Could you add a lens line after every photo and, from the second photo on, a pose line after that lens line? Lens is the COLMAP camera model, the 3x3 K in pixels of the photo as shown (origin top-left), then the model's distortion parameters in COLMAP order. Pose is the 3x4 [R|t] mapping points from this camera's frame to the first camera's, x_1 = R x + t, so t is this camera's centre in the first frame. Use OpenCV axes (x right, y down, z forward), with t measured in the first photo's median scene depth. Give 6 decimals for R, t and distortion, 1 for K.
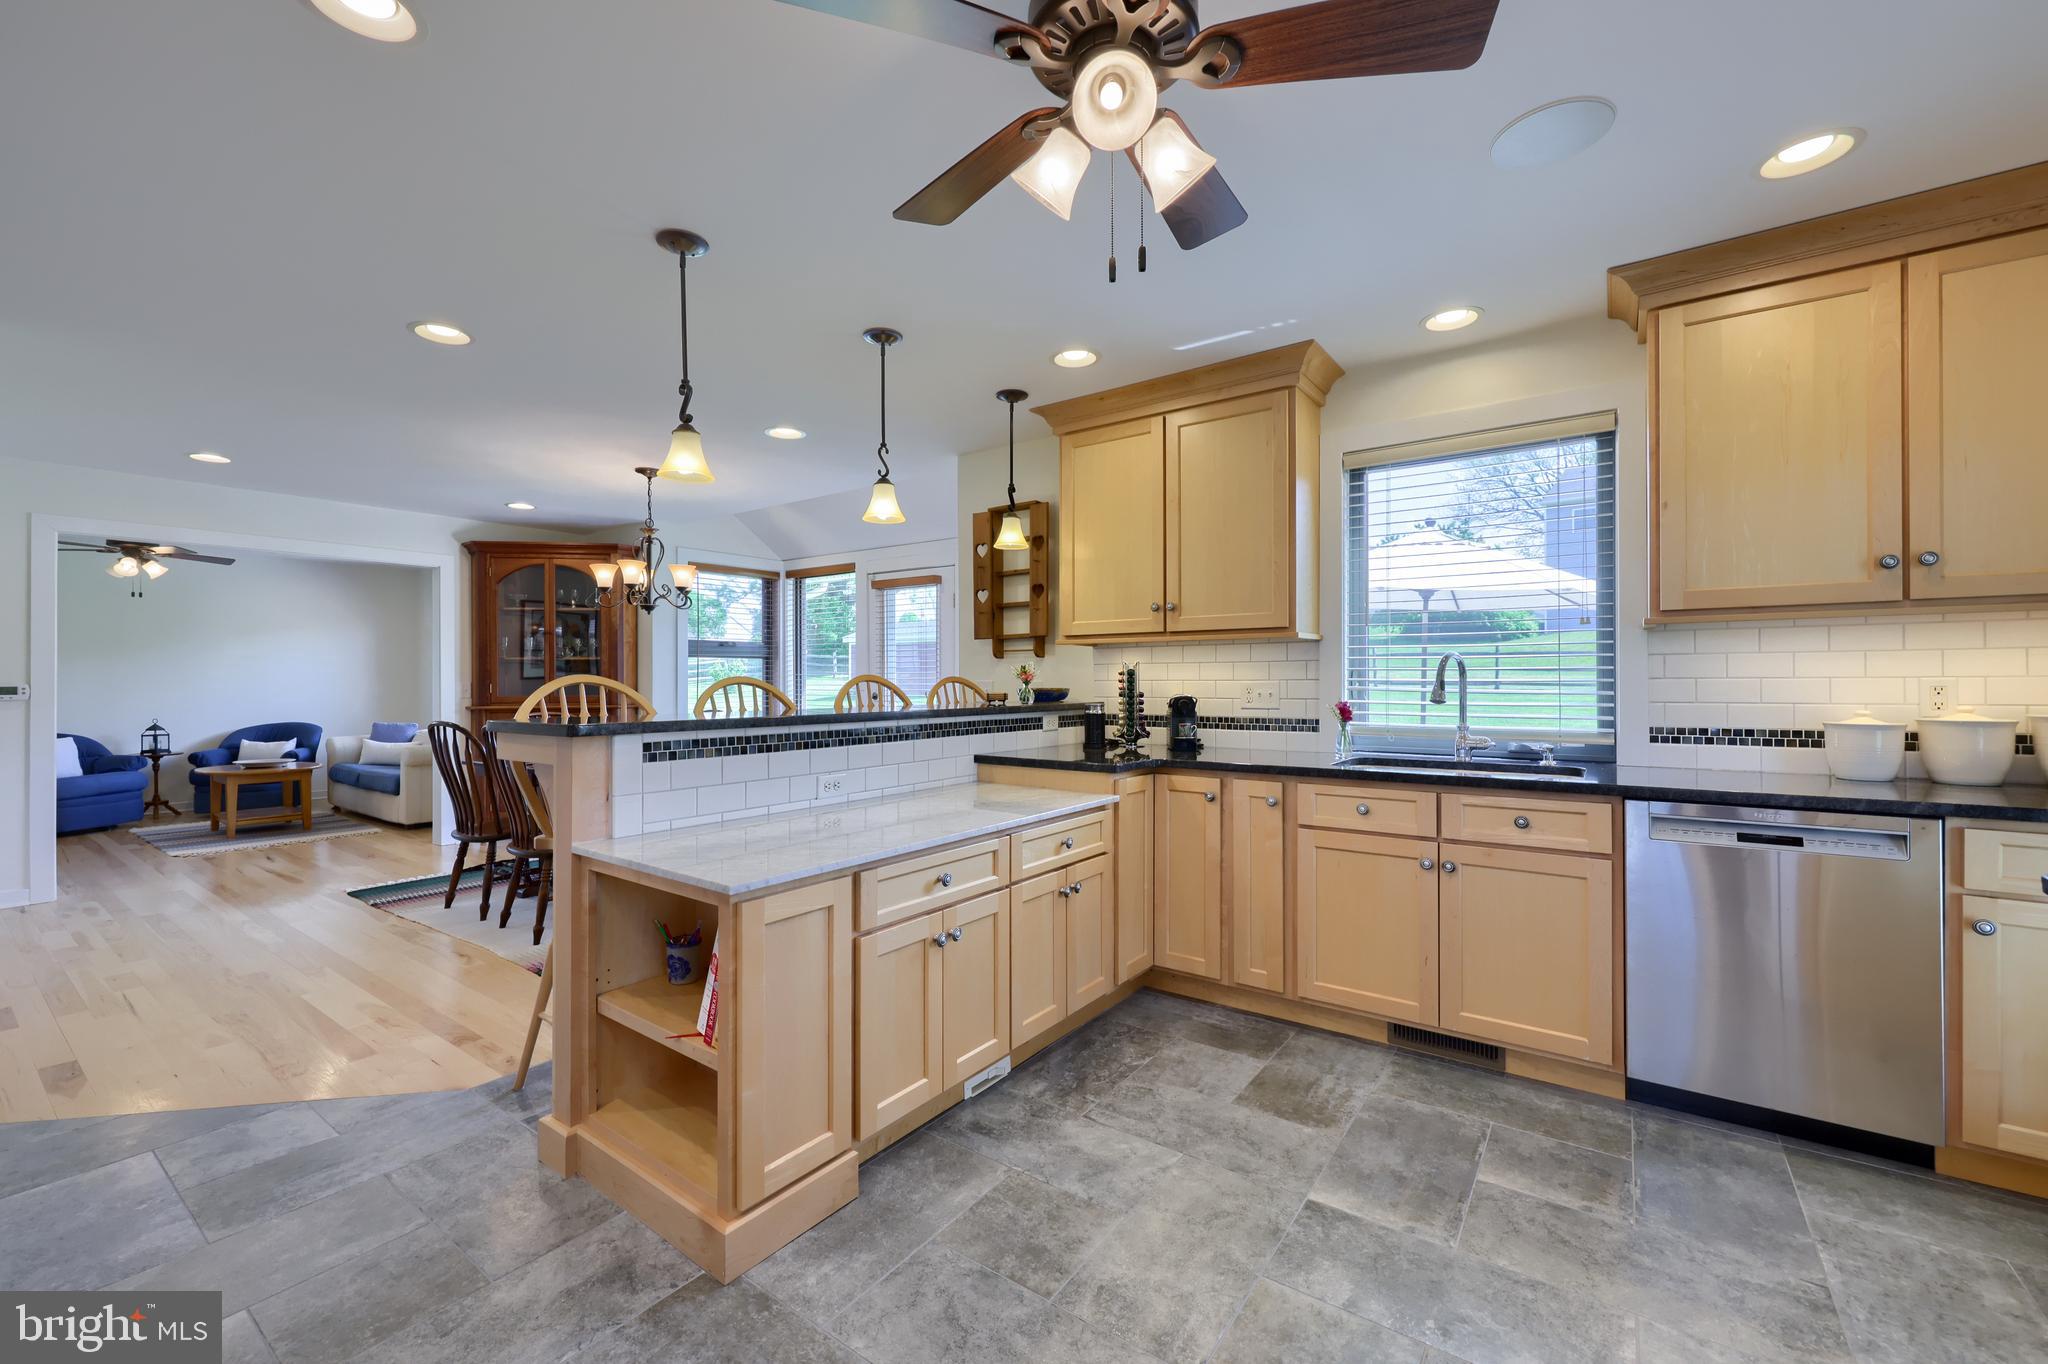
lens RADIAL K [[826.8, 0, 1050.8], [0, 826.8, 669.8], [0, 0, 1]] dist [0.000256, -0.000378]
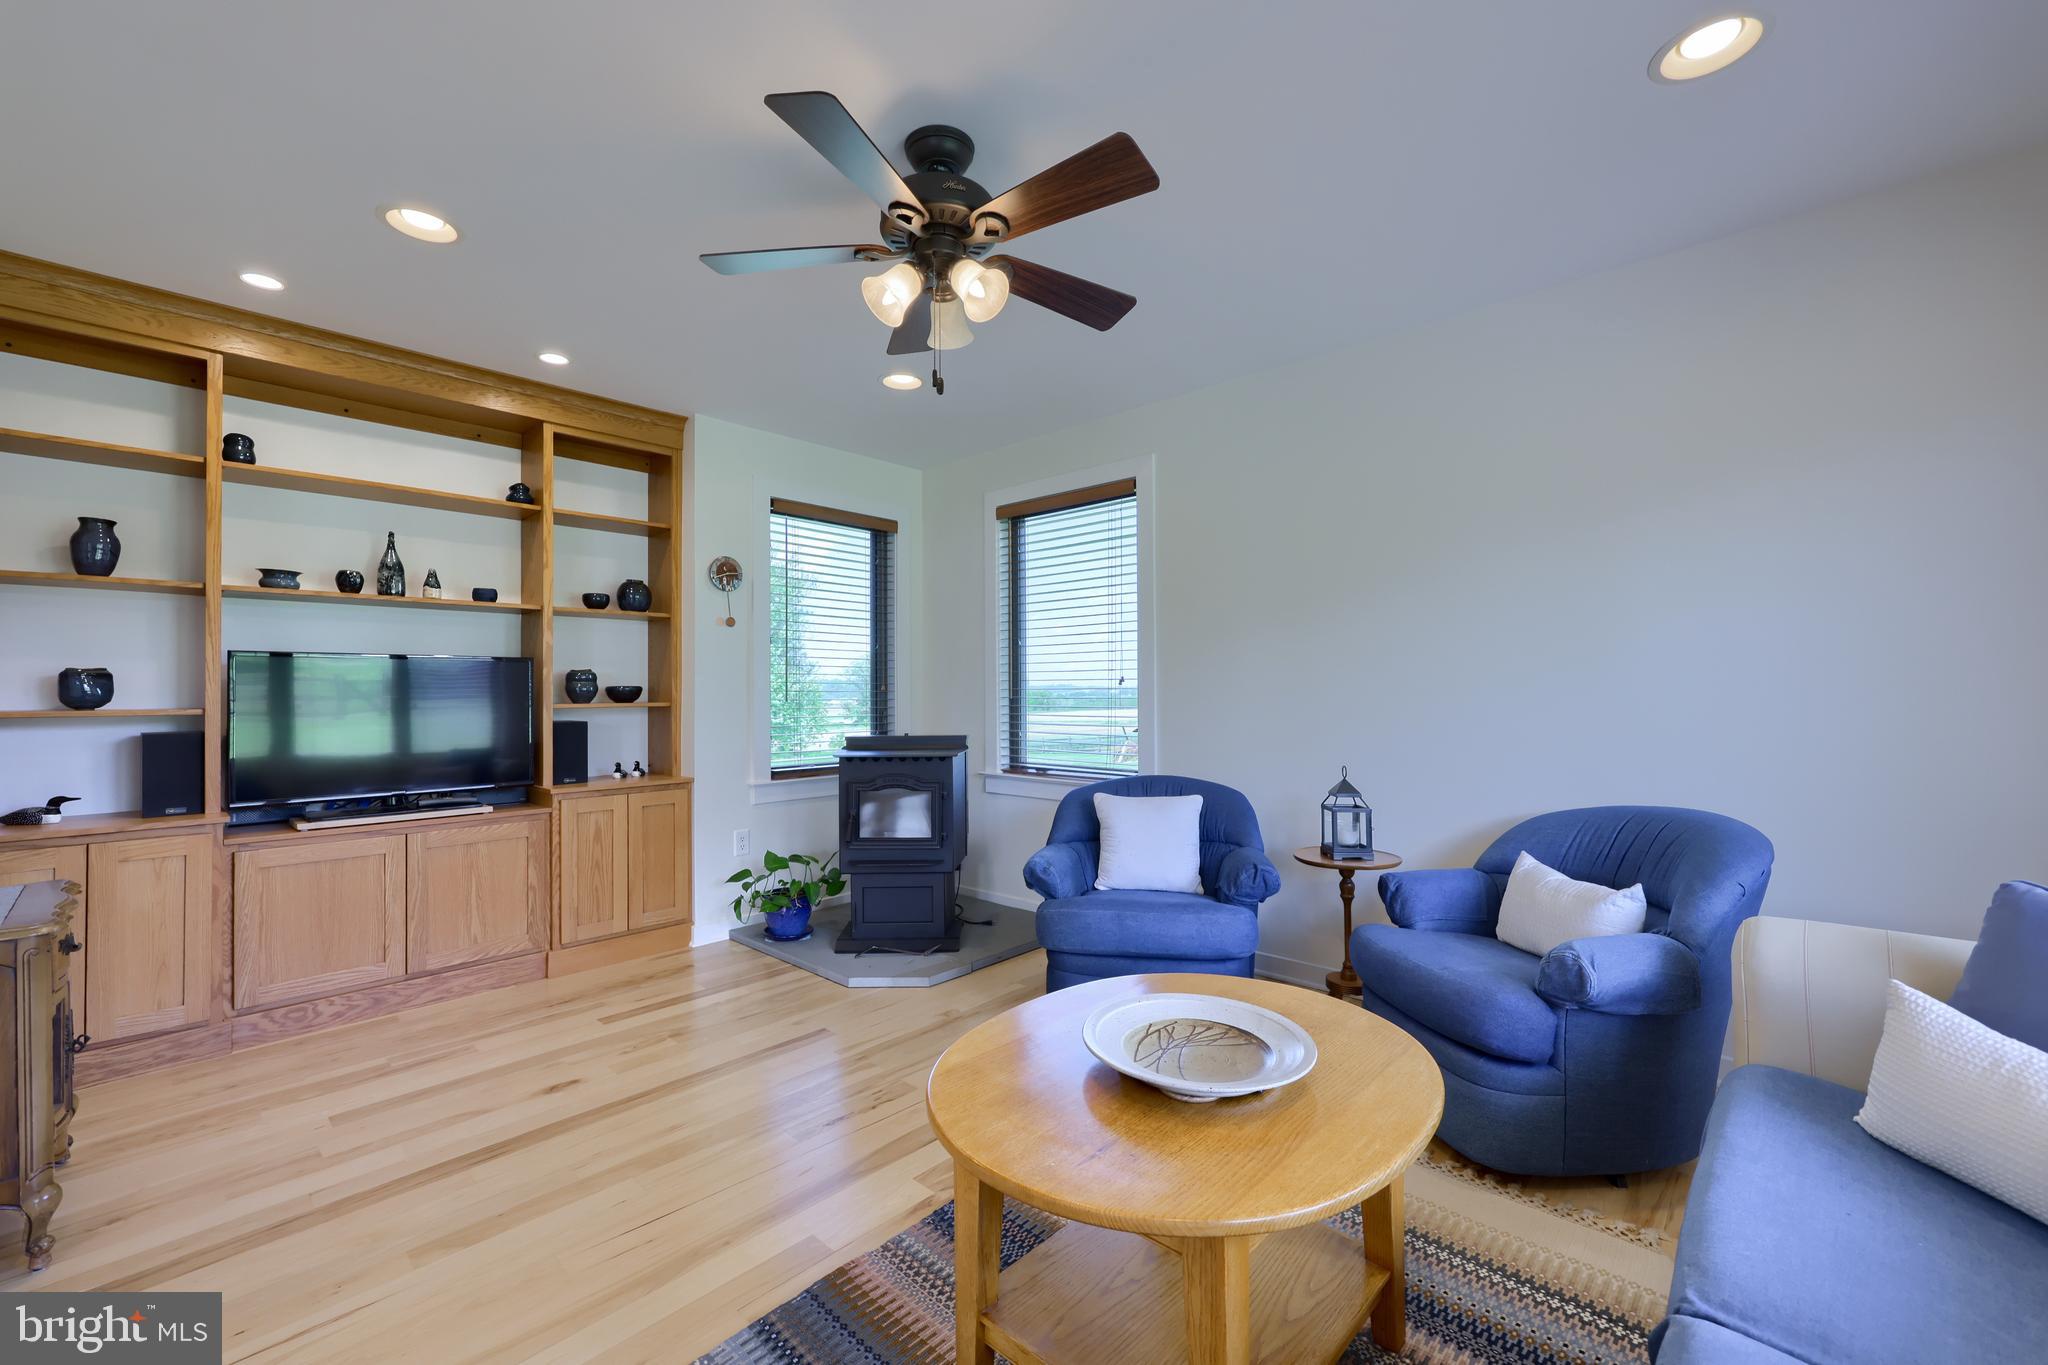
lens RADIAL K [[826.8, 0, 1026.8], [0, 826.8, 687.2], [0, 0, 1]] dist [0.000256, -0.000378]
pose [[-0.128742, -0.007825, -0.991647, -1.136459], [0.018298, 0.999780, -0.010264, 0.038933], [0.991509, -0.019466, -0.128570, 1.512522]]
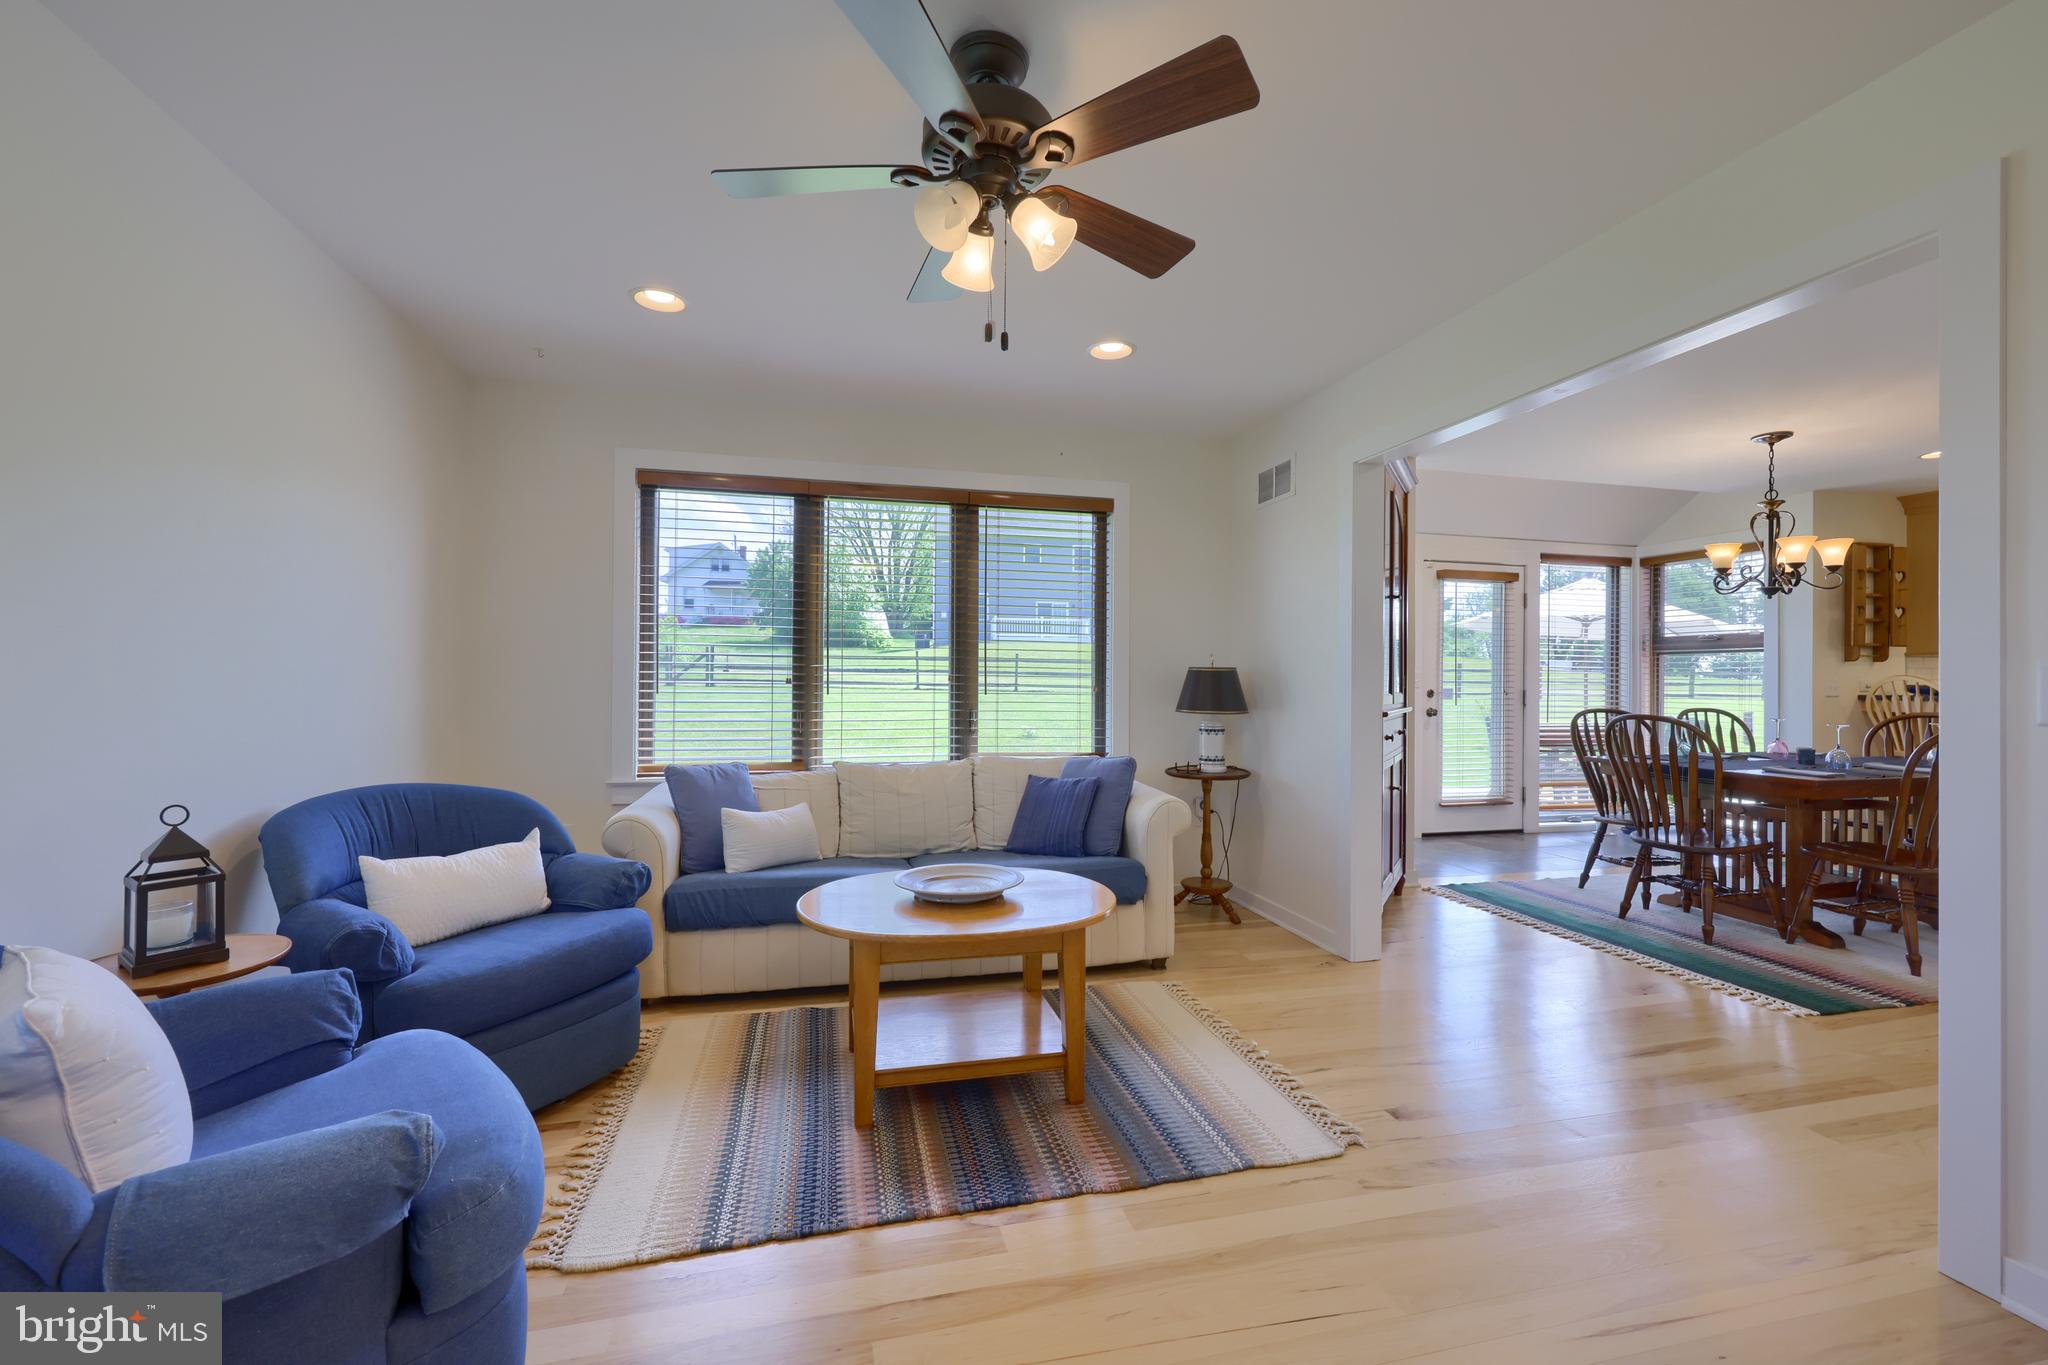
lens RADIAL K [[826.8, 0, 1017.1], [0, 826.8, 676.6], [0, 0, 1]] dist [0.000256, -0.000378]
pose [[0.657164, 0.013911, 0.753619, -1.848337], [-0.018210, 0.999831, -0.002577, 0.034635], [-0.753528, -0.012030, 0.657306, 1.146293]]
